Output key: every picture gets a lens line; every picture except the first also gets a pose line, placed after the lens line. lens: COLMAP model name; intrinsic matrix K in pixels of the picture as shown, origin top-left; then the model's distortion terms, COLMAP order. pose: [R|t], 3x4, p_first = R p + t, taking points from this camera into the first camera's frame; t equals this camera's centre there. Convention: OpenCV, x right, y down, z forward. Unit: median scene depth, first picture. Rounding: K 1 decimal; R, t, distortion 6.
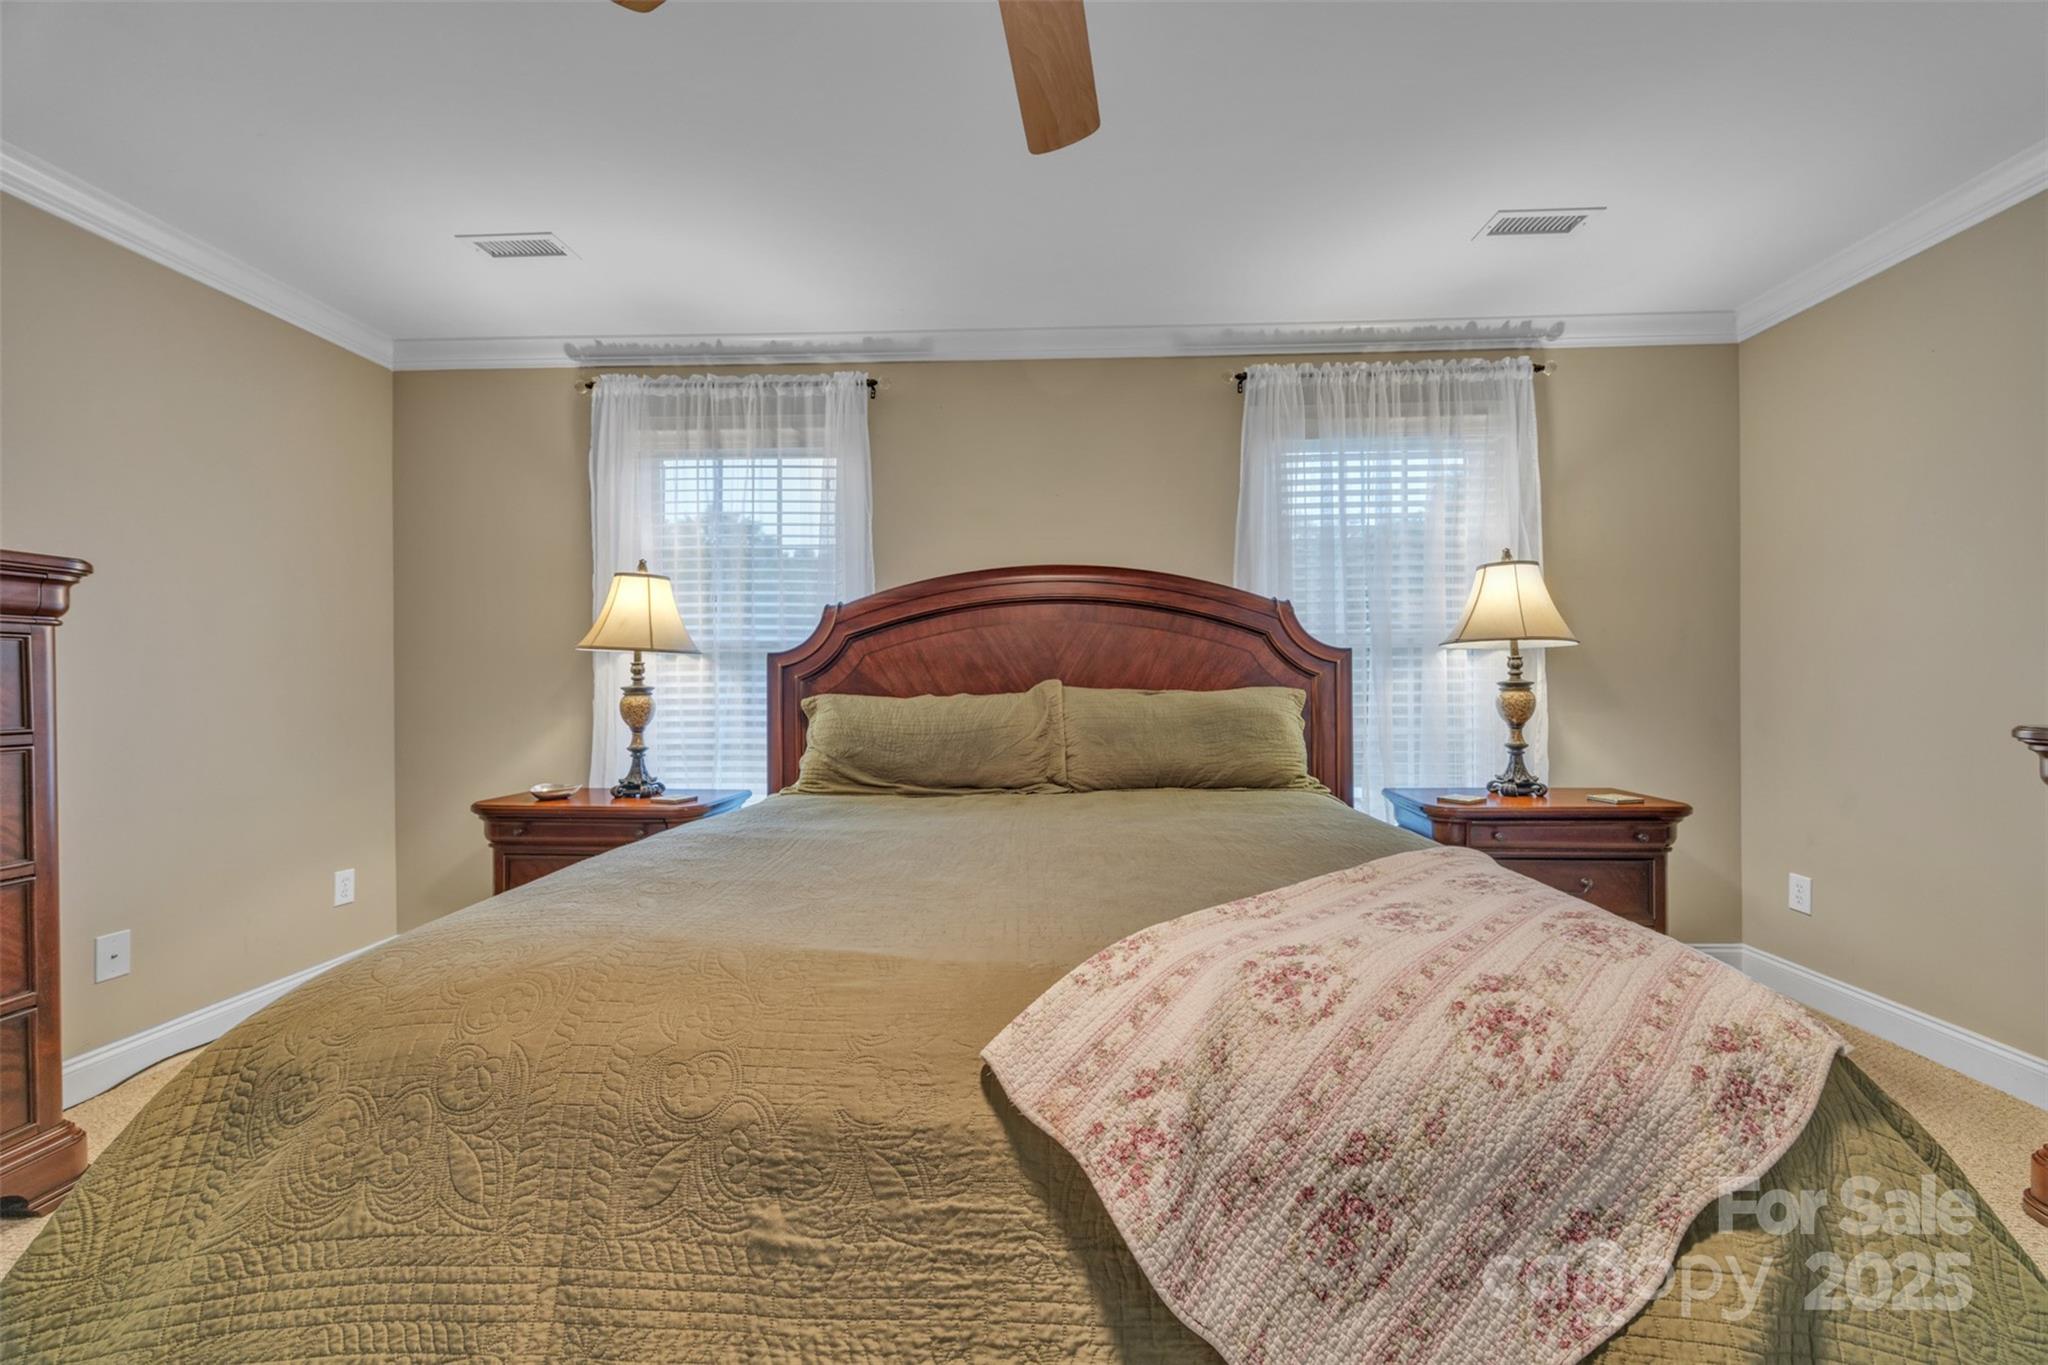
lens RADIAL K [[790.6, 0, 1033.8], [0, 790.6, 681.1], [0, 0, 1]] dist [-0.002848, -0.000188]
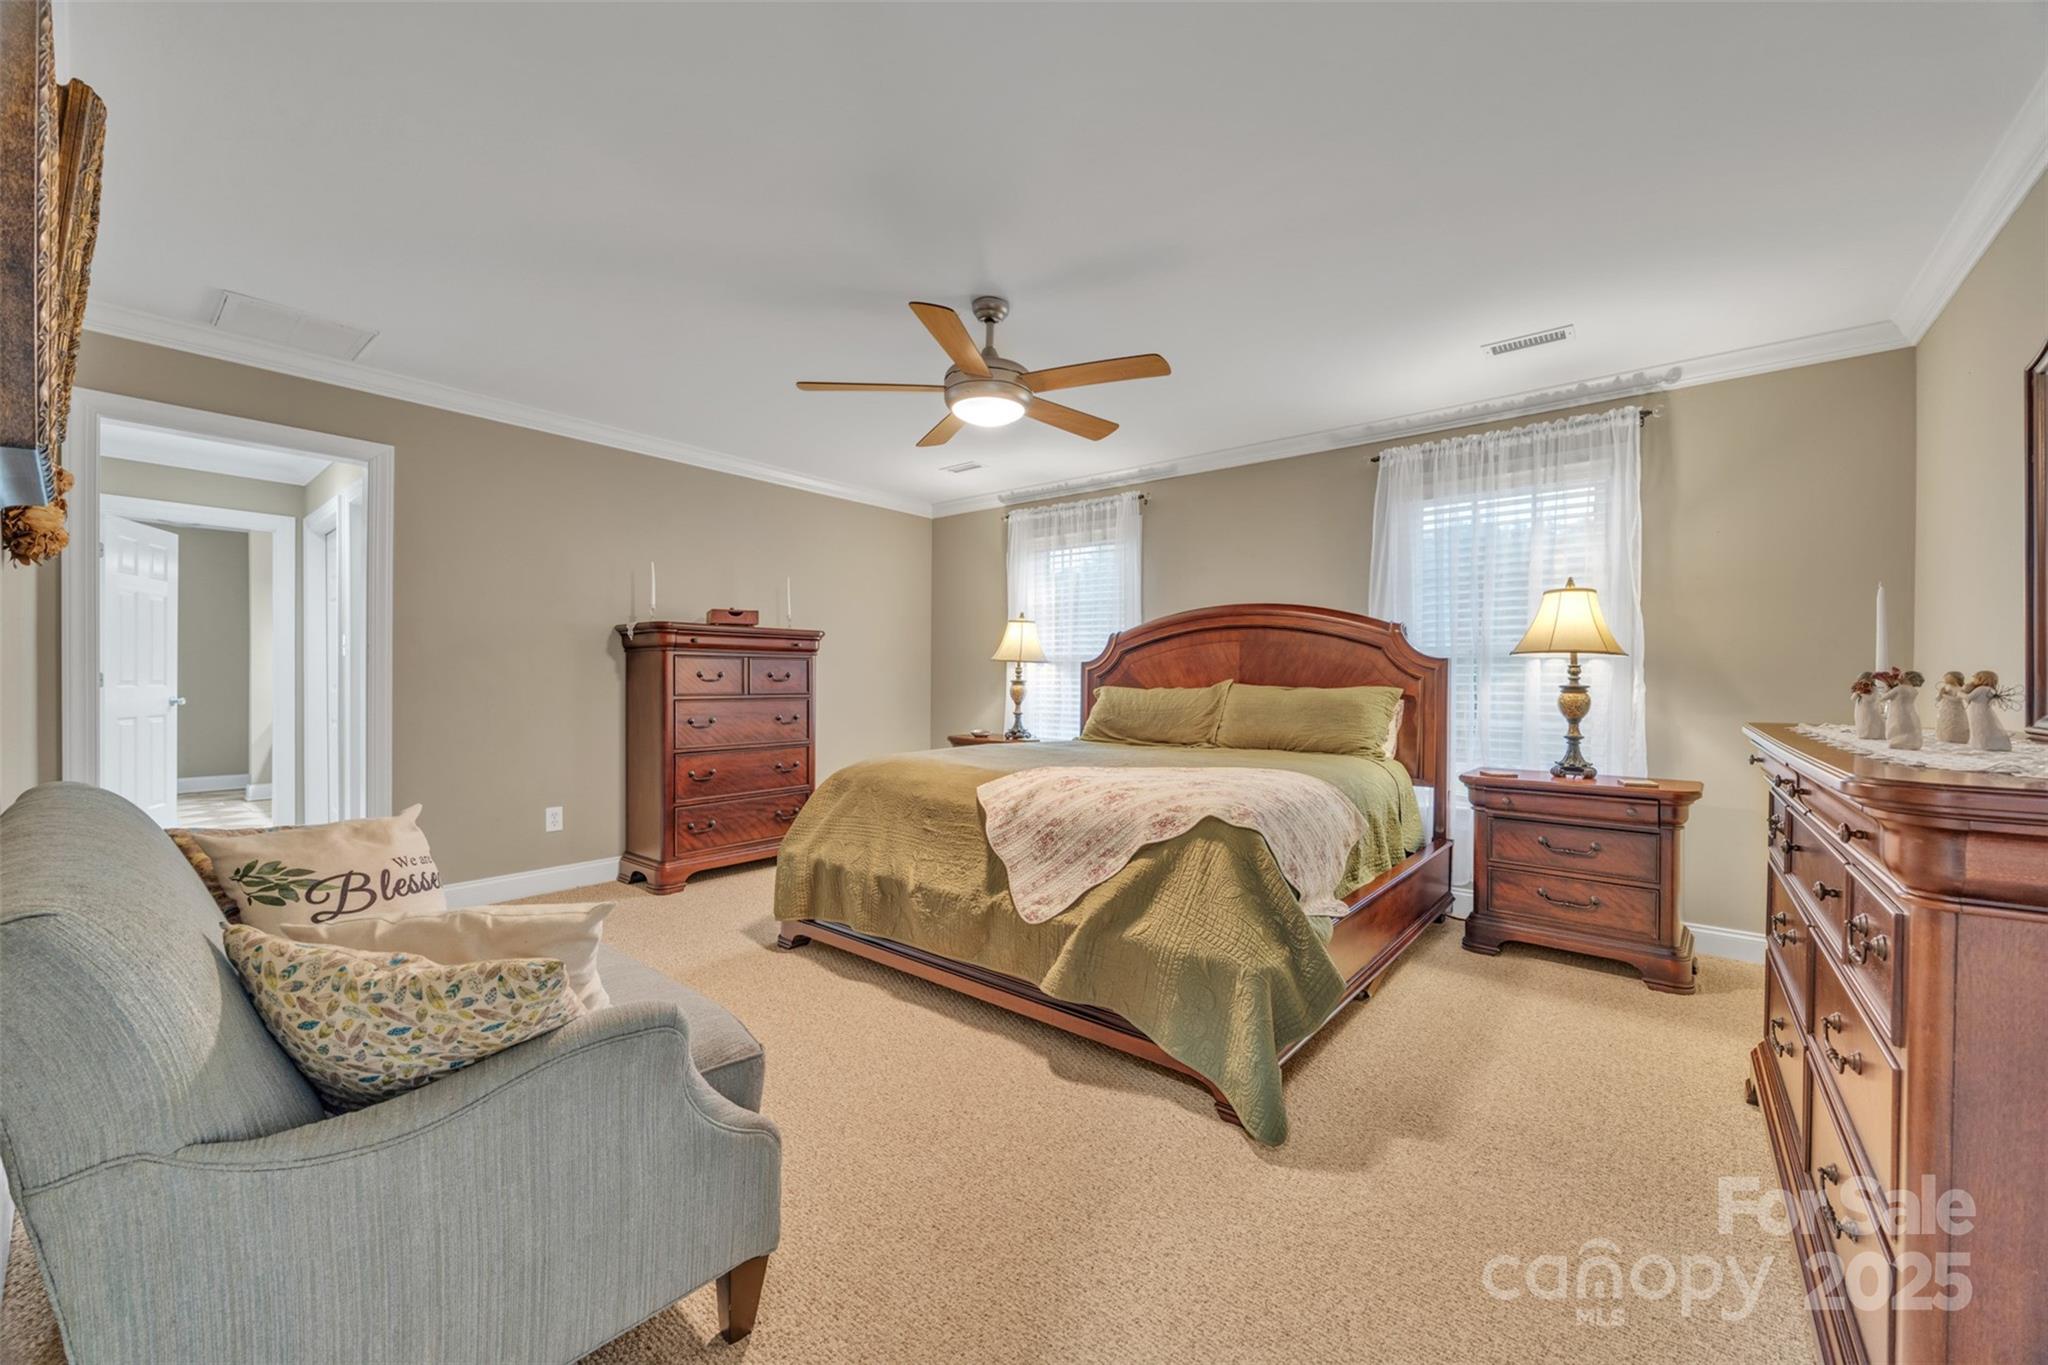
lens RADIAL K [[790.6, 0, 1033.8], [0, 790.6, 681.1], [0, 0, 1]] dist [-0.002848, -0.000188]
pose [[0.798431, 0.013531, -0.601935, 0.630290], [-0.011971, 0.999907, 0.006598, -0.003958], [0.601968, 0.001938, 0.798518, -0.456978]]
